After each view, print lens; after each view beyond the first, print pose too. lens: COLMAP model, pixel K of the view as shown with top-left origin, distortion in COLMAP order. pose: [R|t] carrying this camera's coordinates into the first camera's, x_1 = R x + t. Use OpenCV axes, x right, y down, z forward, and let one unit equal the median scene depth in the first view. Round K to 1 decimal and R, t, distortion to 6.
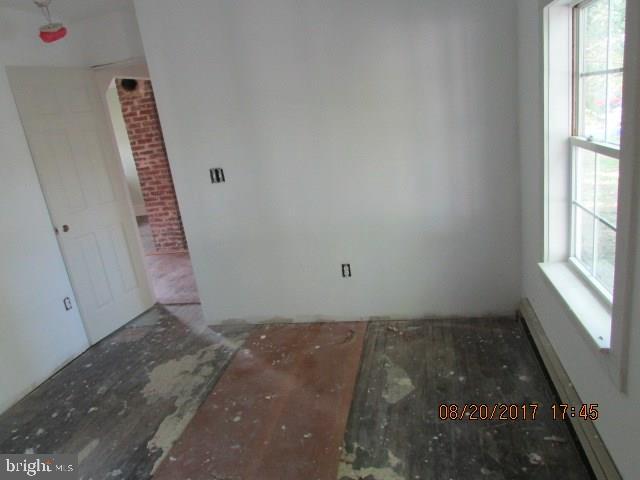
lens RADIAL K [[454.0, 0, 319.6], [0, 454.0, 240.8], [0, 0, 1]] dist [-0.019915, -0.005091]
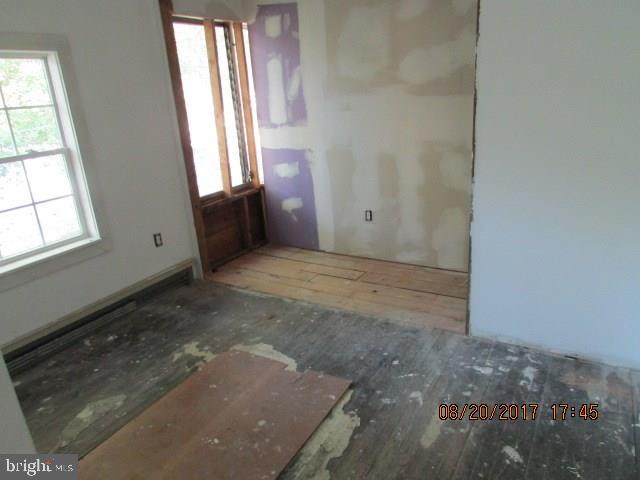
lens RADIAL K [[454.0, 0, 320.3], [0, 454.0, 239.9], [0, 0, 1]] dist [-0.019915, -0.005091]
pose [[-0.923539, 0.085885, 0.373763, -0.681099], [0.280831, 0.815163, 0.506600, -0.330880], [-0.261169, 0.572829, -0.776954, 1.519780]]
